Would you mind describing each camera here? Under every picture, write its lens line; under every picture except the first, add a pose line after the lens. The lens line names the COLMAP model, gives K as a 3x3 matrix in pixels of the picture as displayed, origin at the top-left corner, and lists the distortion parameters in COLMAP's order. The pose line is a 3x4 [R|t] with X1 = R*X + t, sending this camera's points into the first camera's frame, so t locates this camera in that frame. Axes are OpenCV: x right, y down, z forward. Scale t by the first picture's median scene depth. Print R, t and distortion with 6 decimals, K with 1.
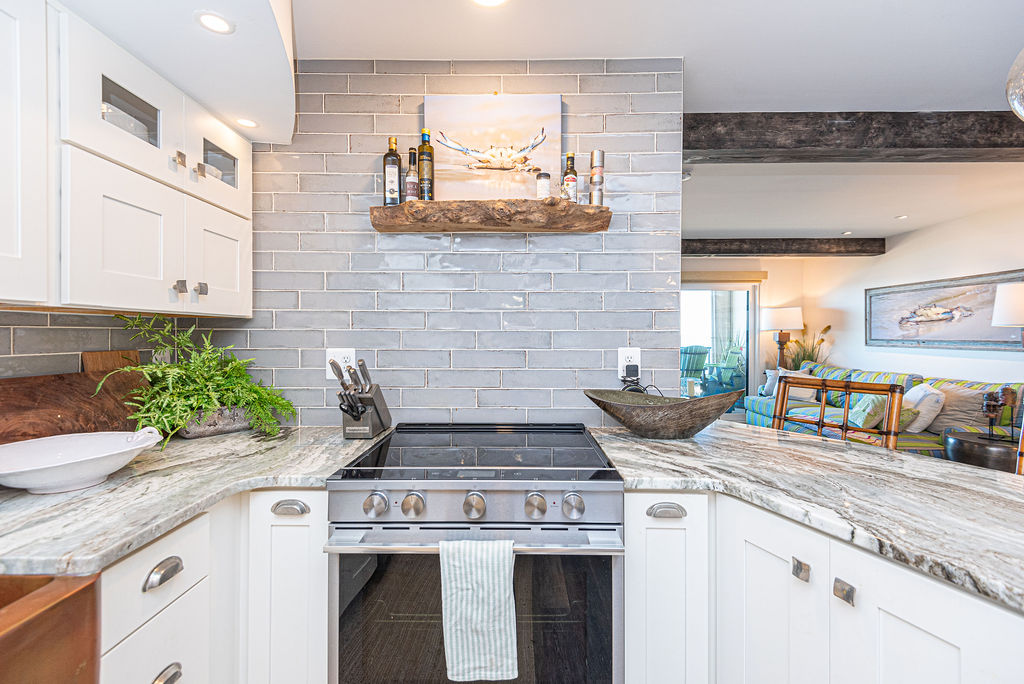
lens RADIAL K [[474.2, 0, 518.1], [0, 474.2, 335.4], [0, 0, 1]] dist [0.028530, -0.014702]
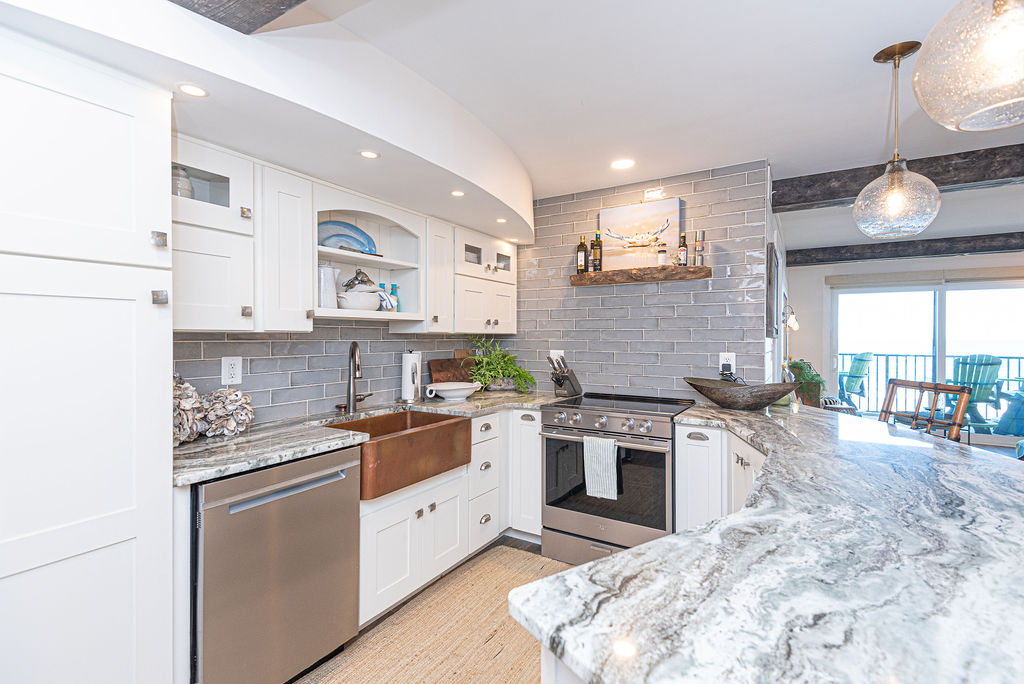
lens RADIAL K [[474.2, 0, 521.6], [0, 474.2, 348.1], [0, 0, 1]] dist [0.028530, -0.014702]
pose [[0.867773, 0.012840, -0.496795, 0.470250], [-0.003759, 0.999807, 0.019275, -0.017645], [0.496946, -0.014859, 0.867654, -0.745221]]
